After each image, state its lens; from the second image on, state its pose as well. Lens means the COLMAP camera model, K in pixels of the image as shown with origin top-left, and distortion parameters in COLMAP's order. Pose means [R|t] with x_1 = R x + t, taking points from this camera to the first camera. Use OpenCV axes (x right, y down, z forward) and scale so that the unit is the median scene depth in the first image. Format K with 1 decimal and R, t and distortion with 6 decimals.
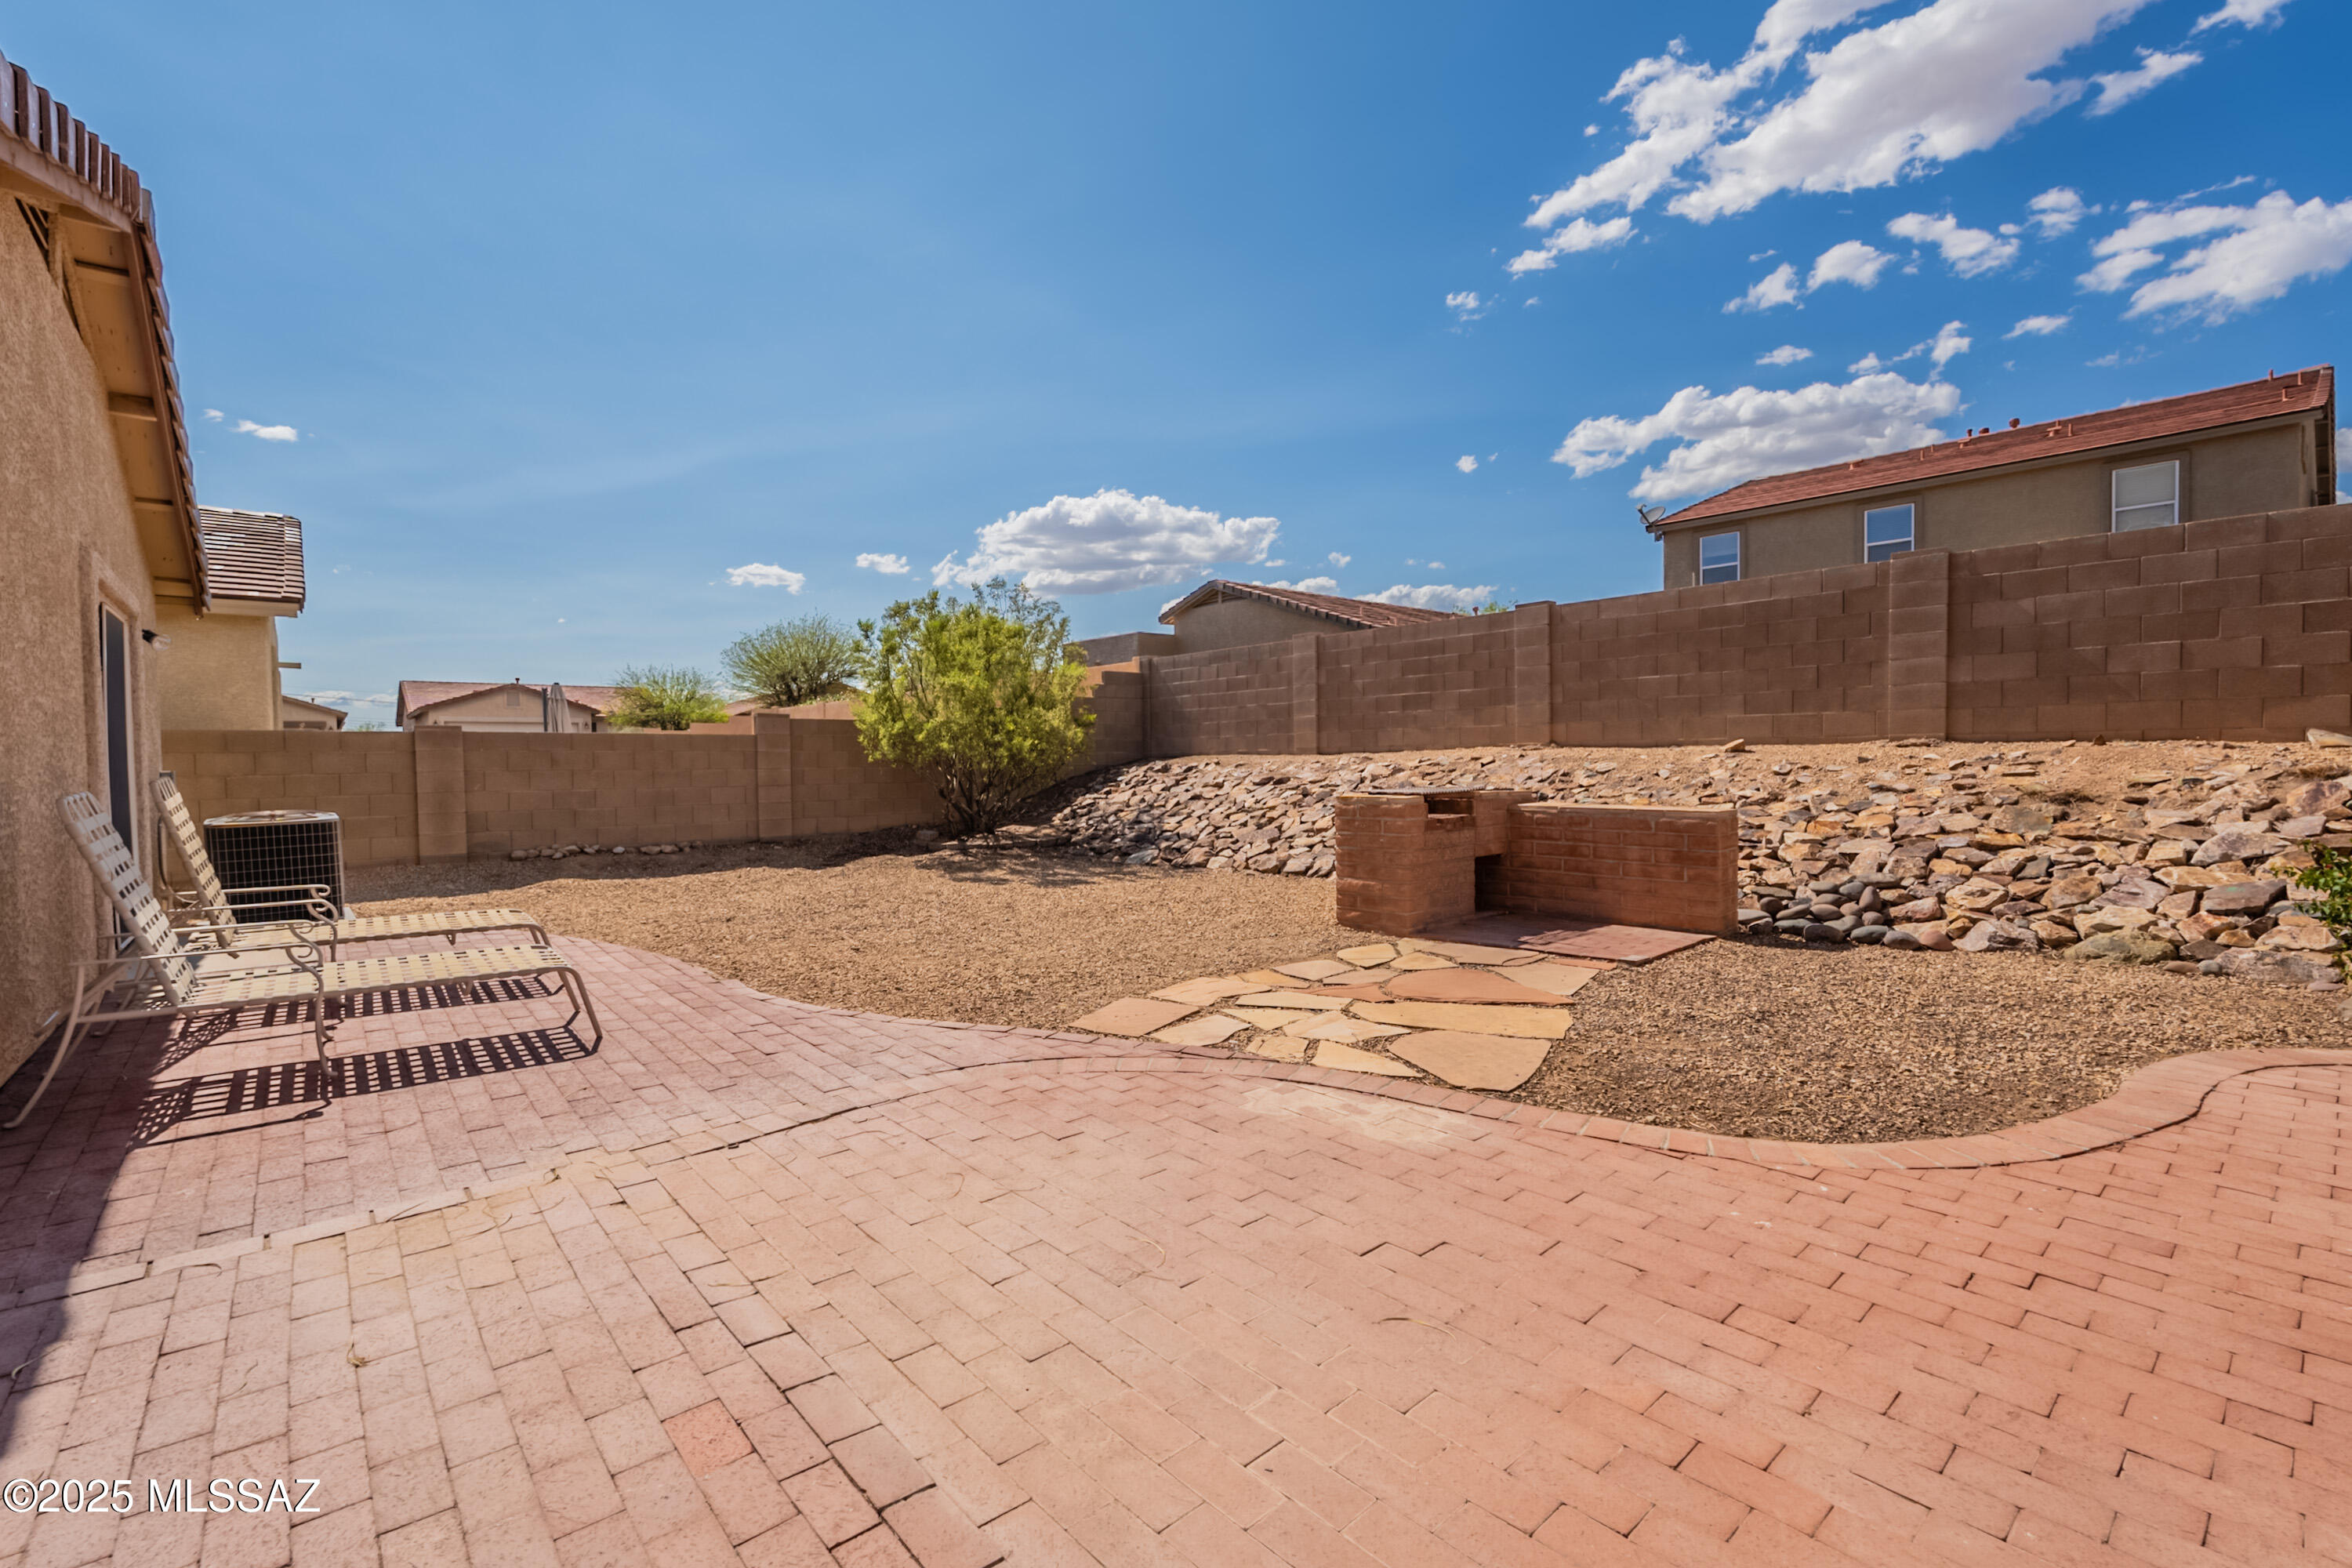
lens RADIAL K [[1028.7, 0, 1173.4], [0, 1028.7, 786.3], [0, 0, 1]] dist [-0.003611, 0.000191]
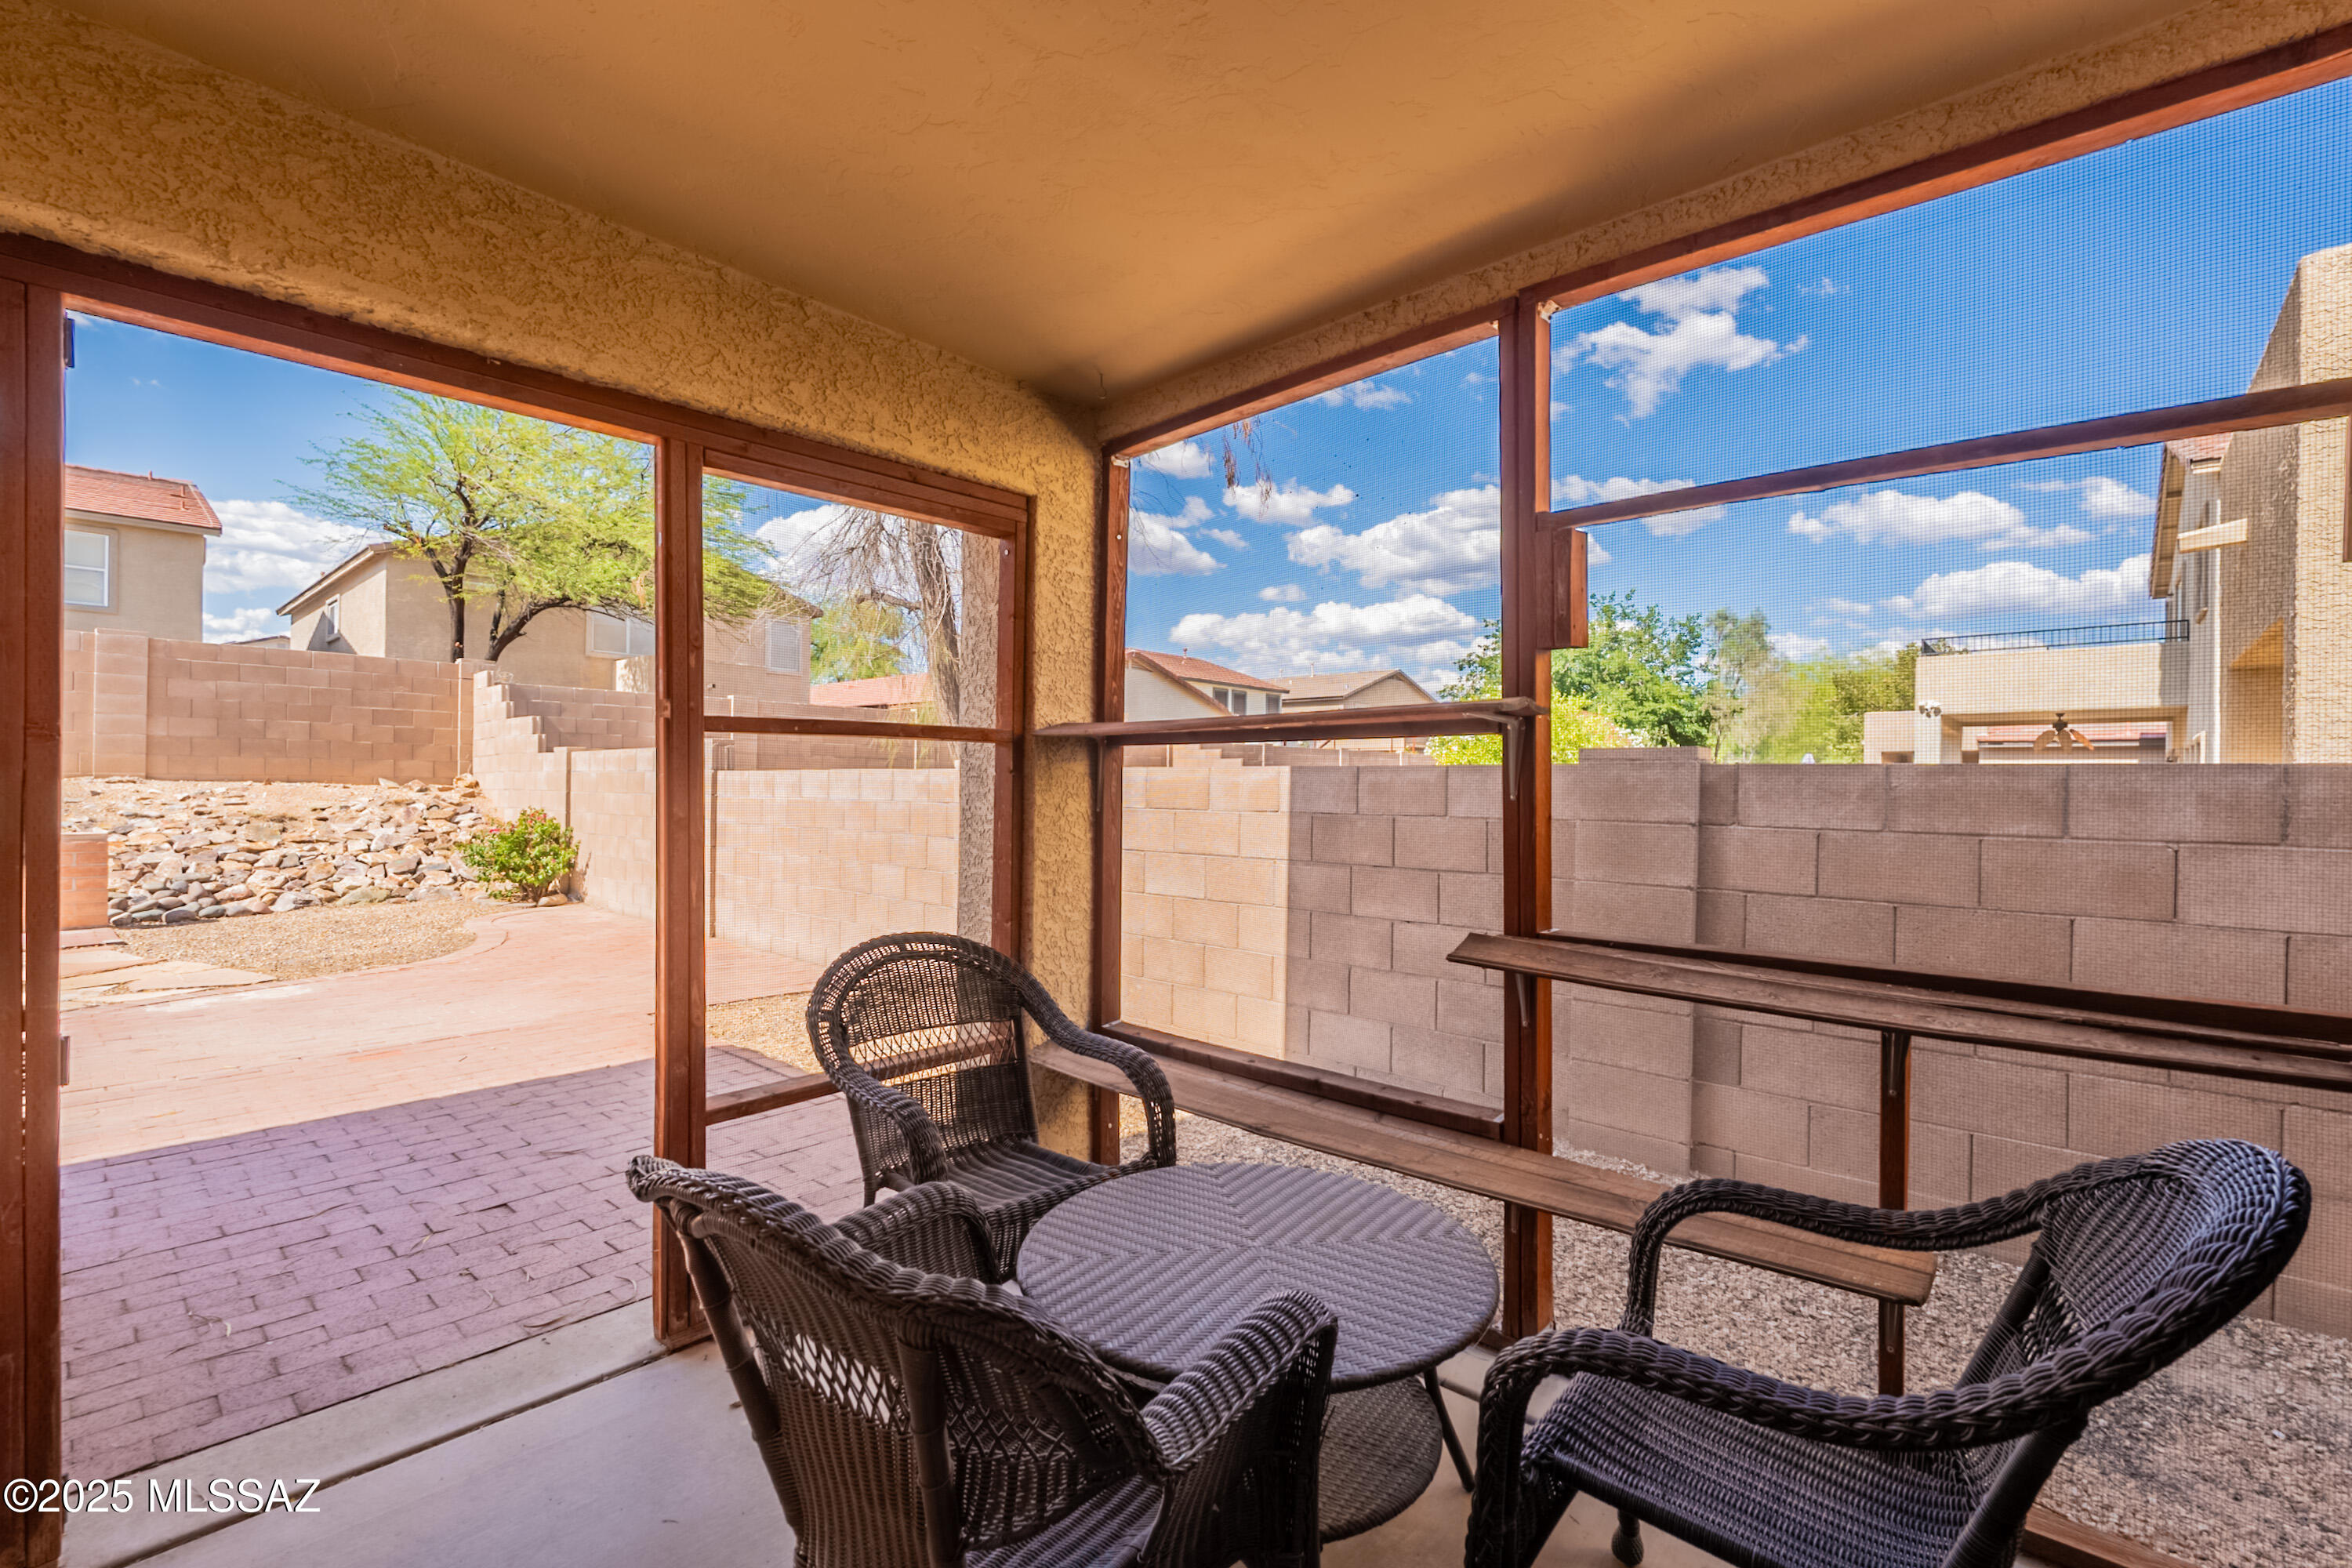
lens RADIAL K [[1028.7, 0, 1170.0], [0, 1028.7, 791.1], [0, 0, 1]] dist [-0.003611, 0.000191]
pose [[-0.113035, 0.007368, 0.993564, -0.705373], [0.017275, 0.999836, -0.005449, 0.001106], [-0.993441, 0.016547, -0.113144, -0.157172]]
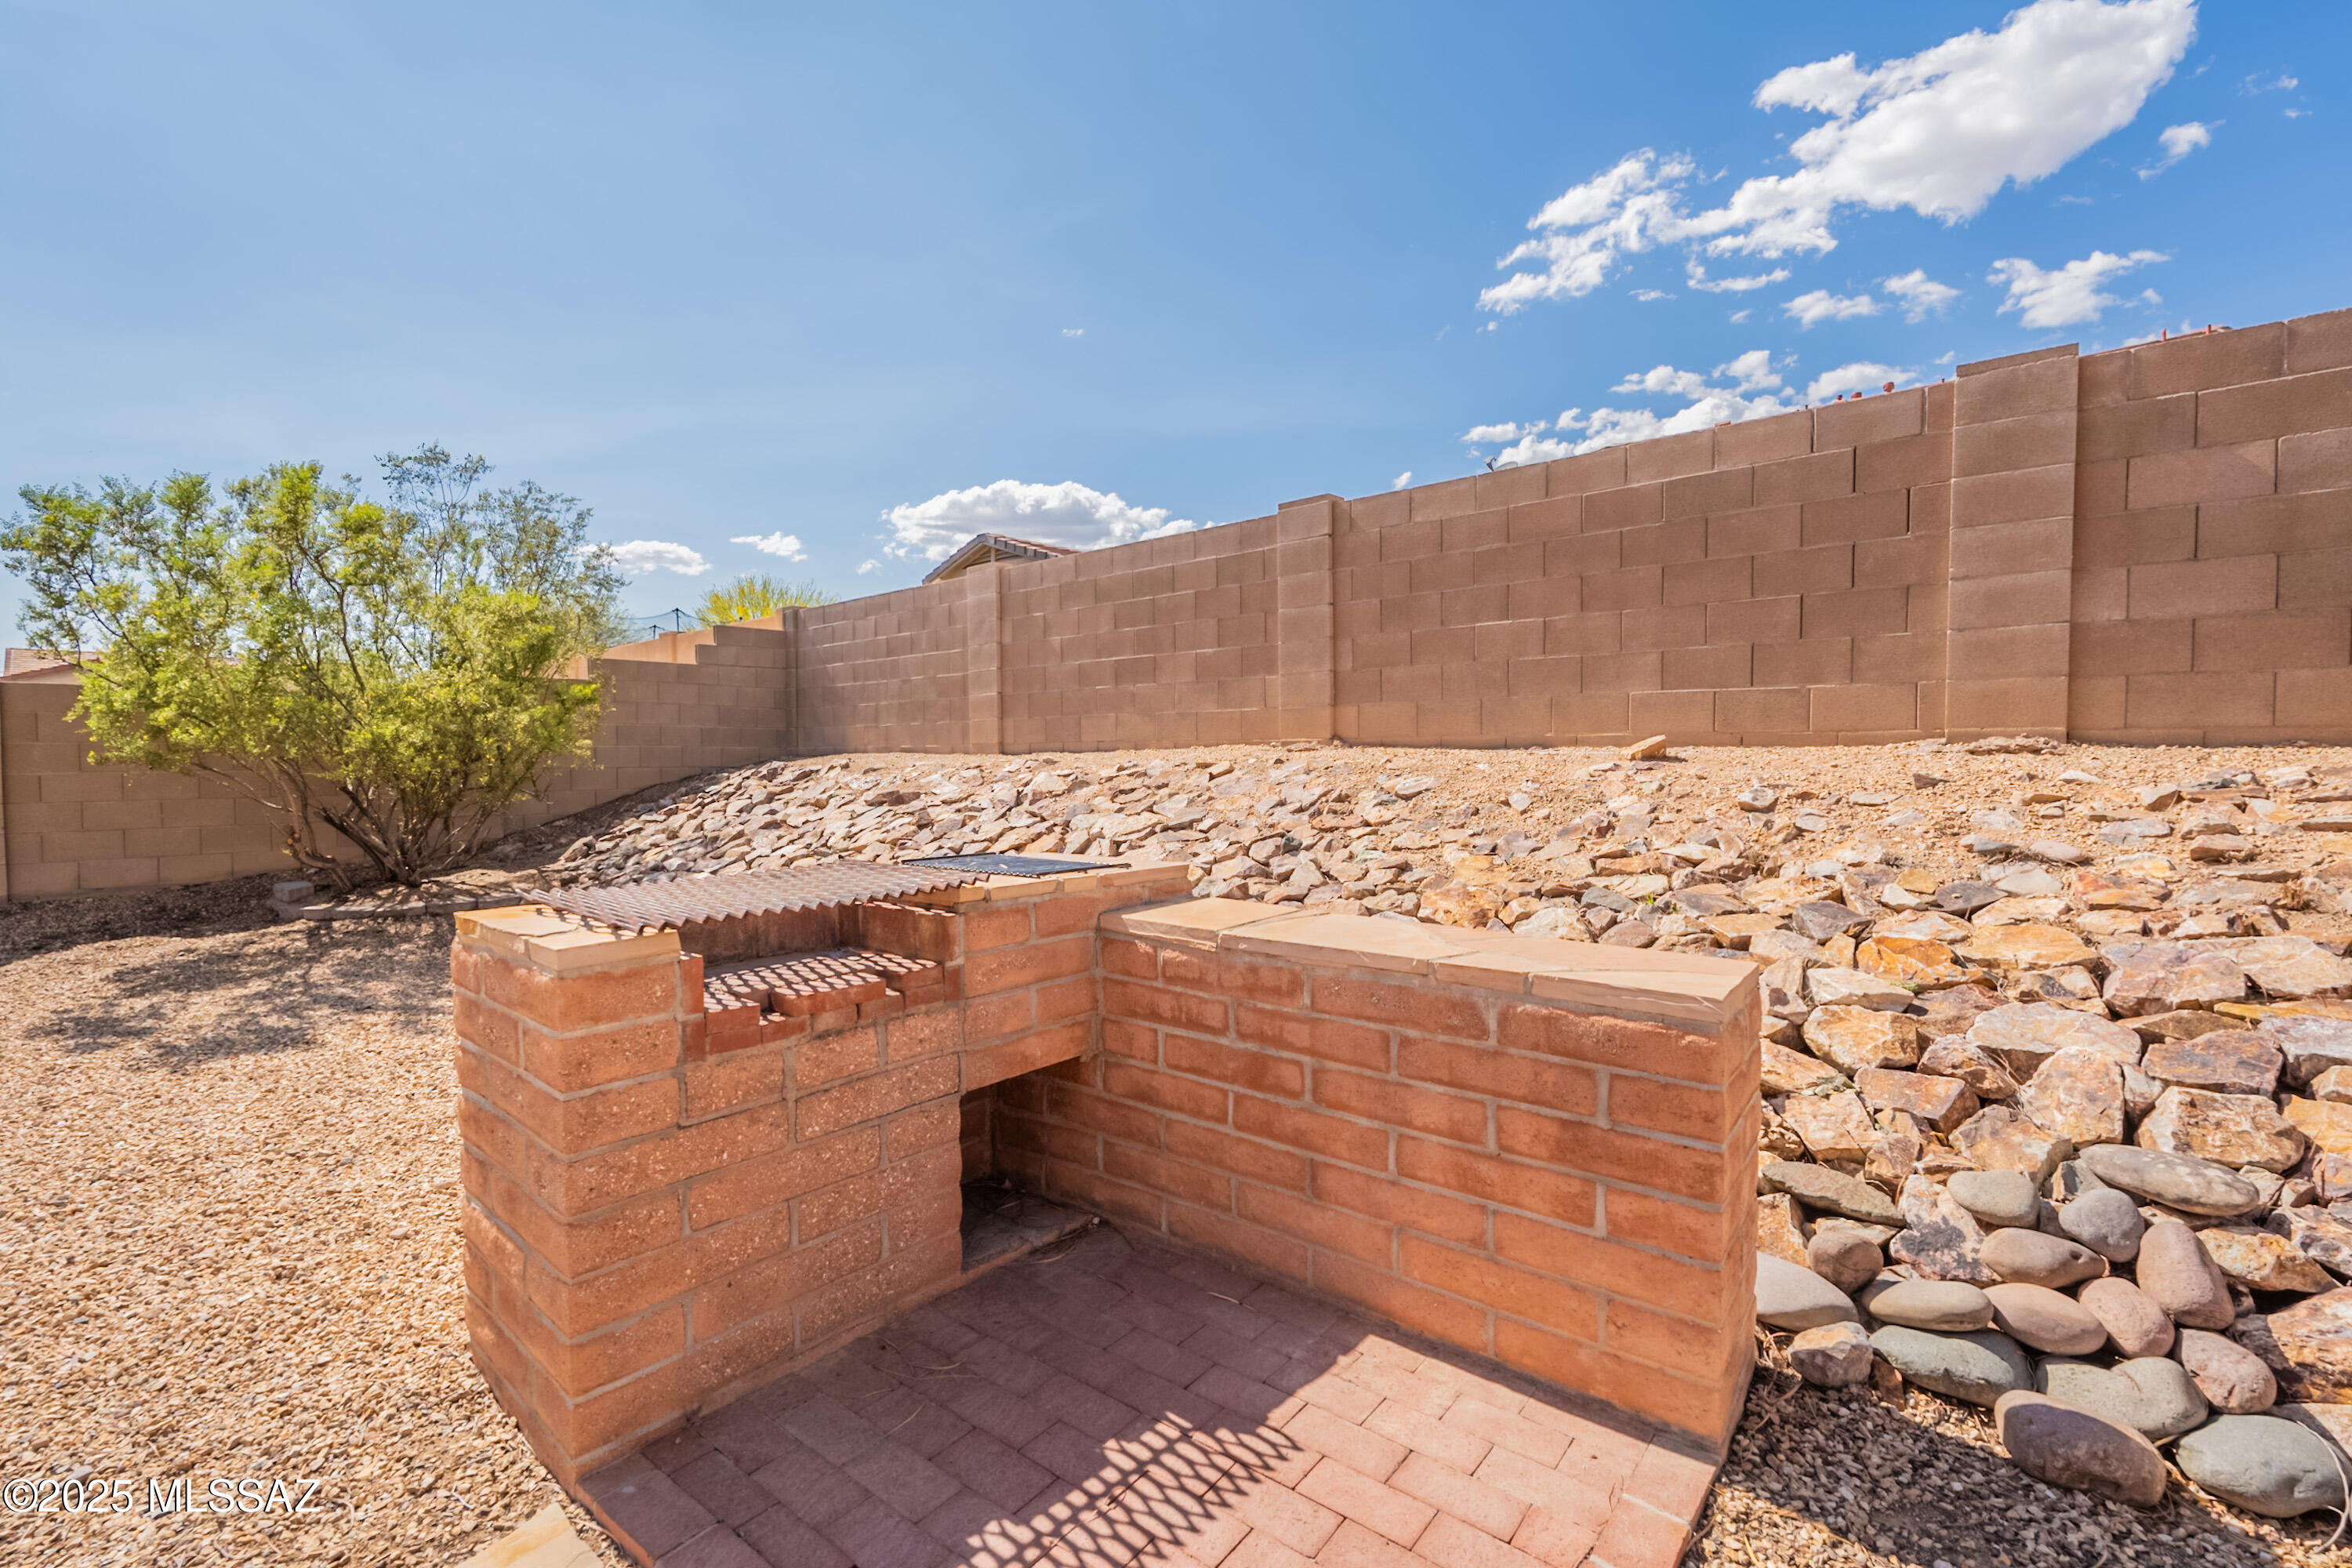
lens RADIAL K [[1028.7, 0, 1176.4], [0, 1028.7, 786.1], [0, 0, 1]] dist [-0.003611, 0.000191]
pose [[0.991634, 0.004619, 0.128996, 0.268516], [-0.005318, 0.999973, 0.005075, -0.023897], [-0.128969, -0.005719, 0.991632, 0.570862]]
